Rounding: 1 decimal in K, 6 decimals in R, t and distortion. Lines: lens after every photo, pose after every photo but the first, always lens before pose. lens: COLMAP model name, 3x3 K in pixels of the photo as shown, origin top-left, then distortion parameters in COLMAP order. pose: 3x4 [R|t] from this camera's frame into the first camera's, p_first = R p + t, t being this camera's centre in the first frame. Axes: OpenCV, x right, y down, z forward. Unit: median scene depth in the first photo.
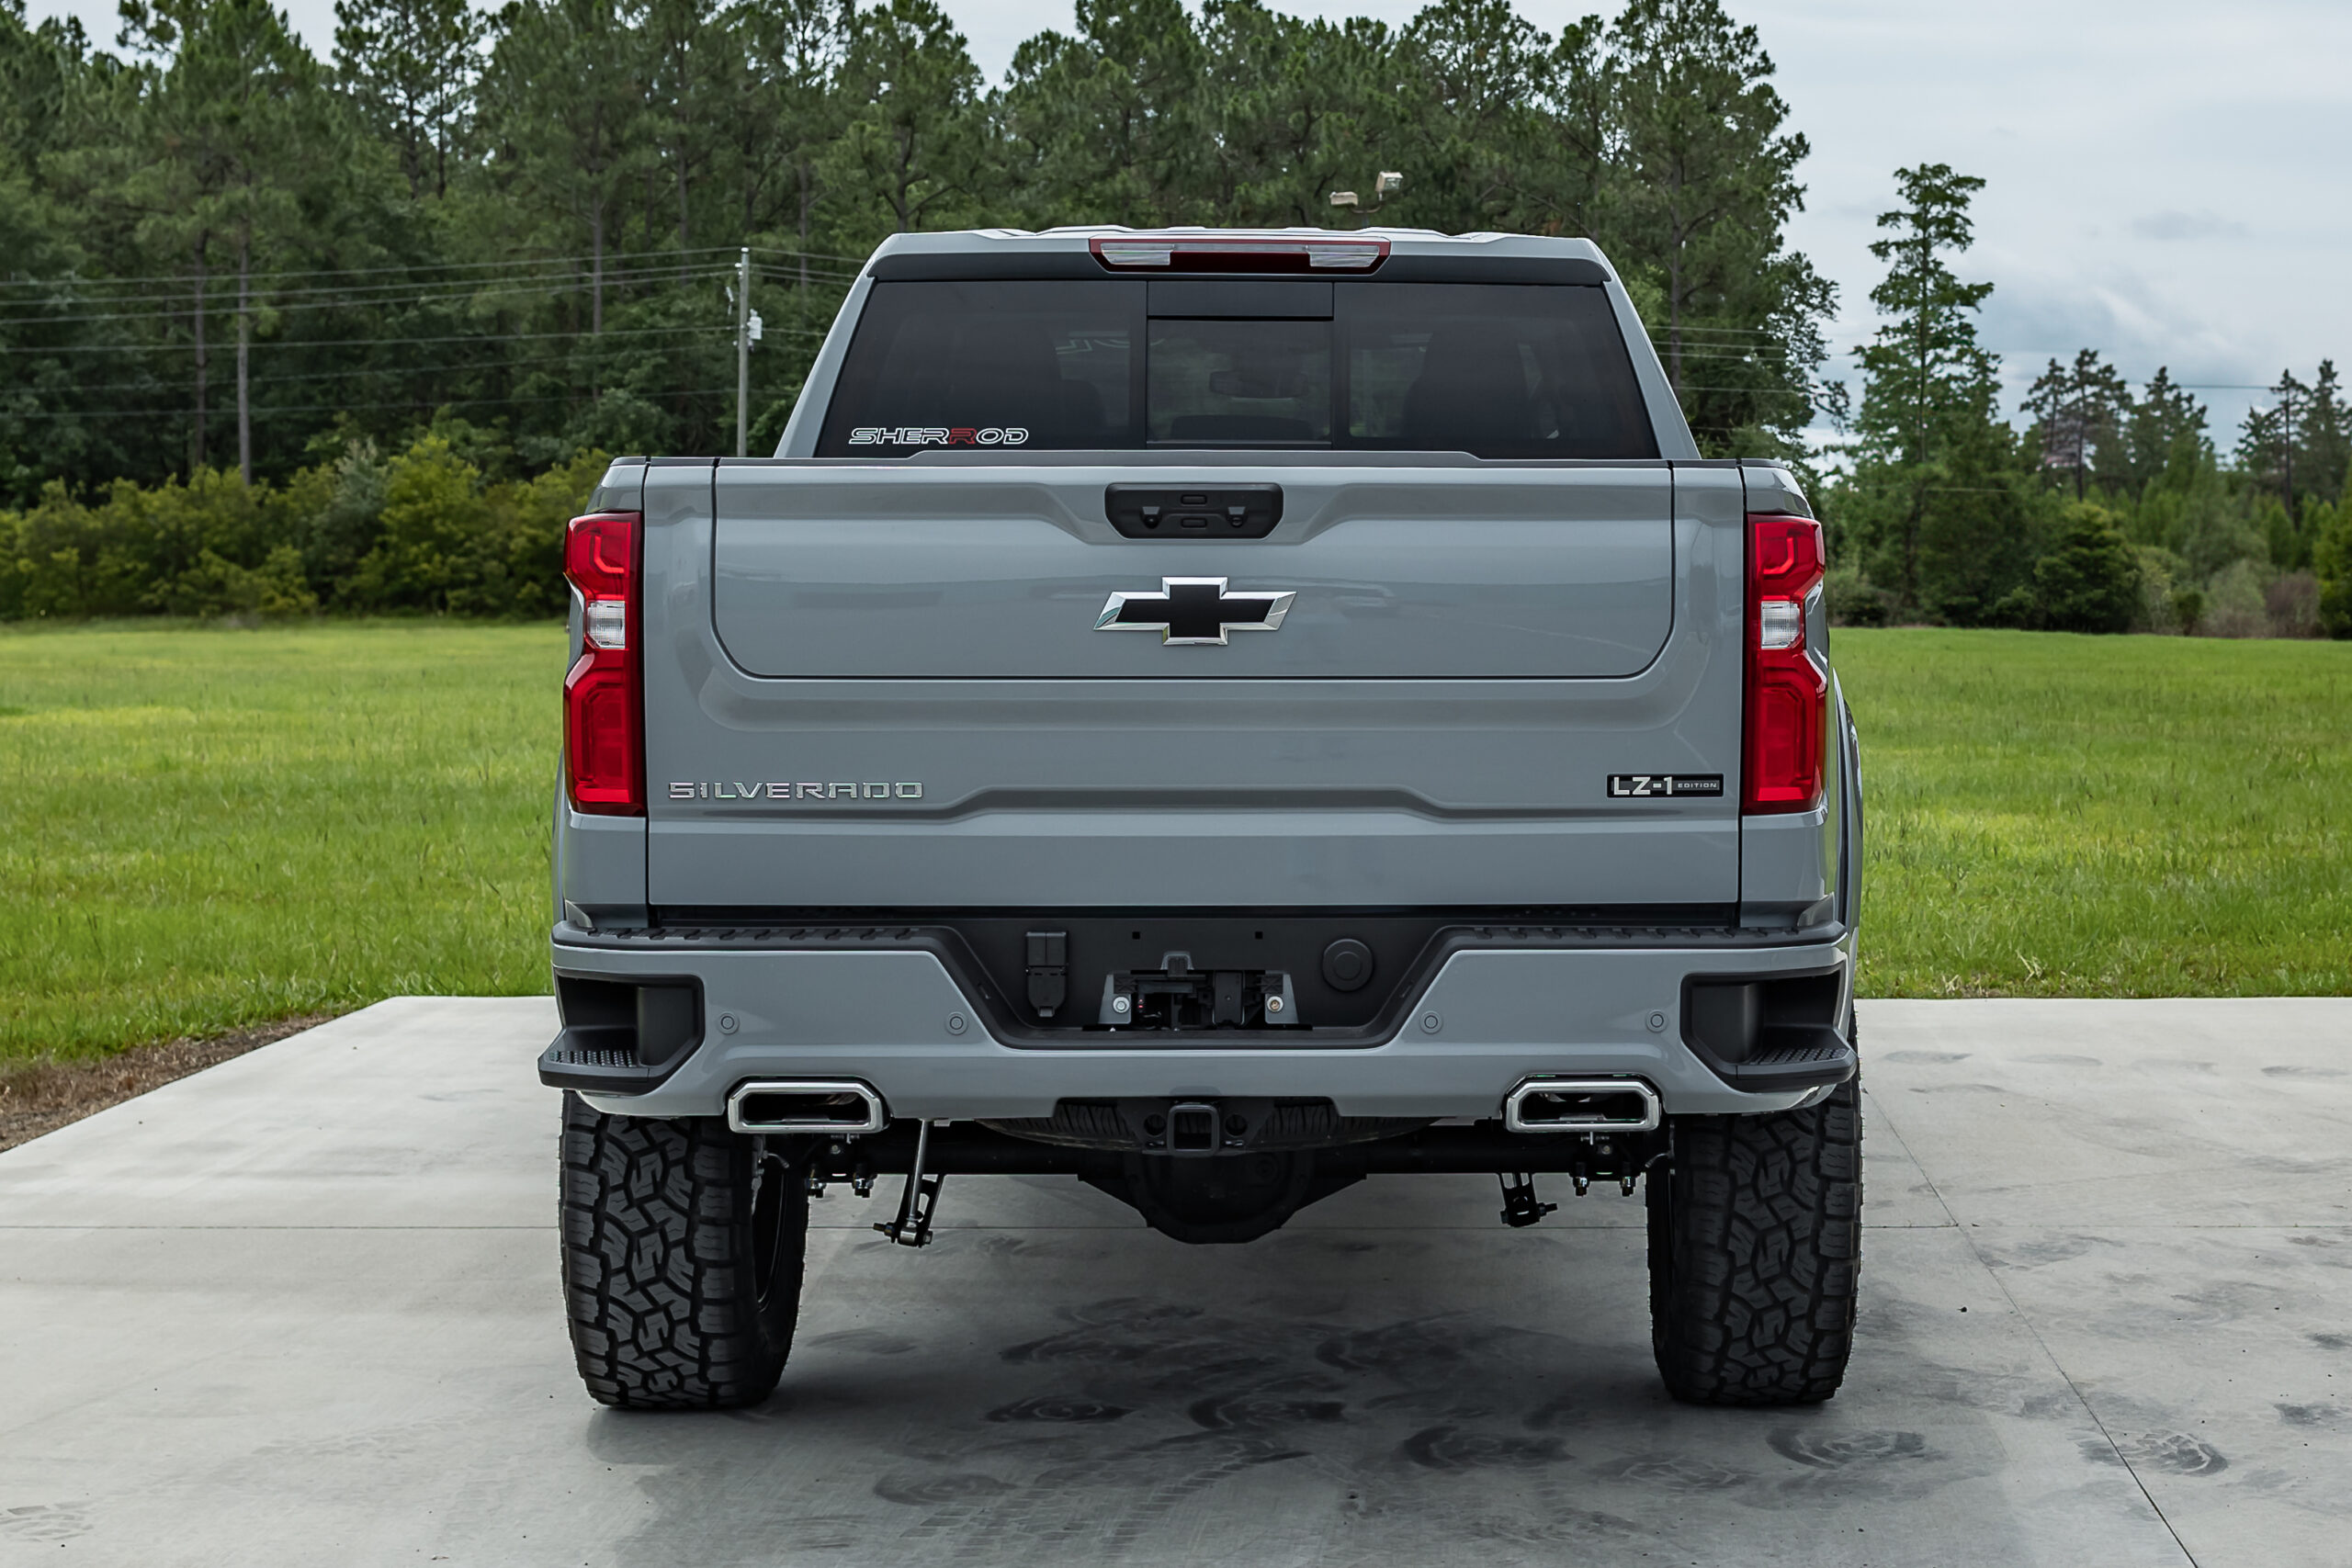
lens RADIAL K [[2953.6, 0, 1177.5], [0, 2953.6, 673.5], [0, 0, 1]] dist [0.009248, 0.024372]
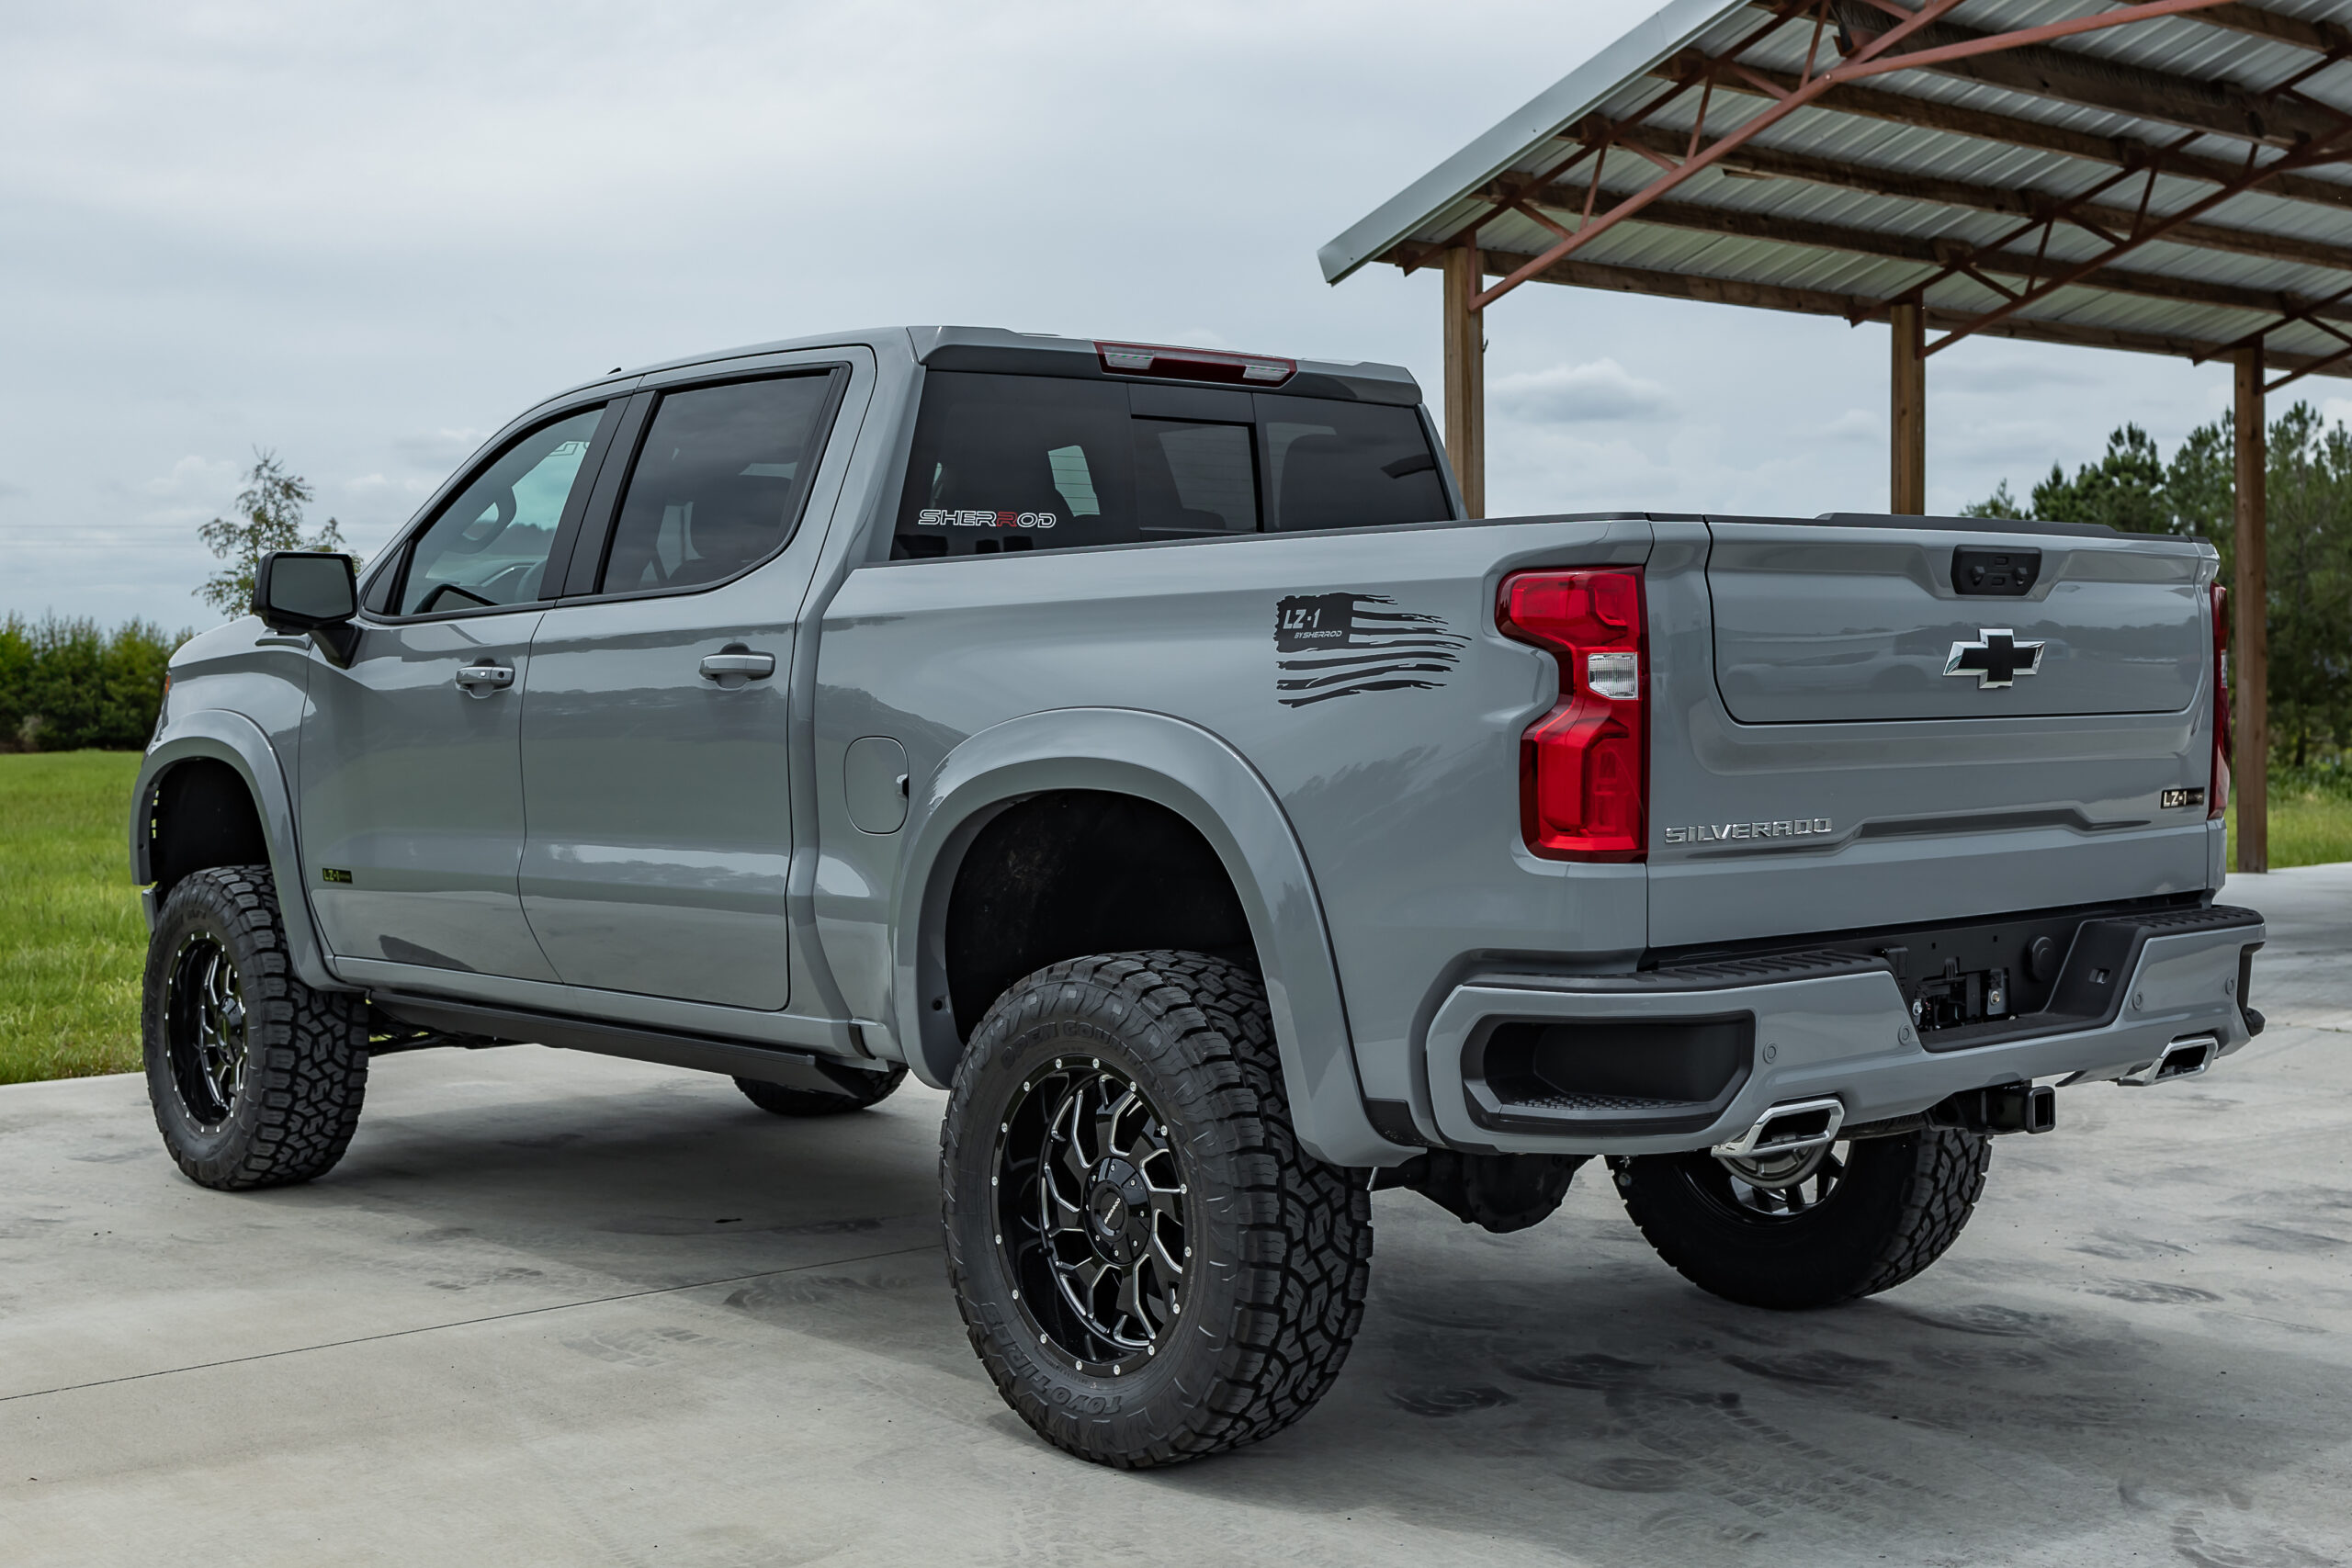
lens RADIAL K [[2383.6, 0, 1176.0], [0, 2383.6, 784.0], [0, 0, 1]] dist [0.038148, 0.001628]
pose [[0.848765, -0.034499, 0.527643, -0.686811], [0.029220, 0.999405, 0.018341, 0.001052], [-0.527962, -0.000150, 0.849268, 0.346185]]
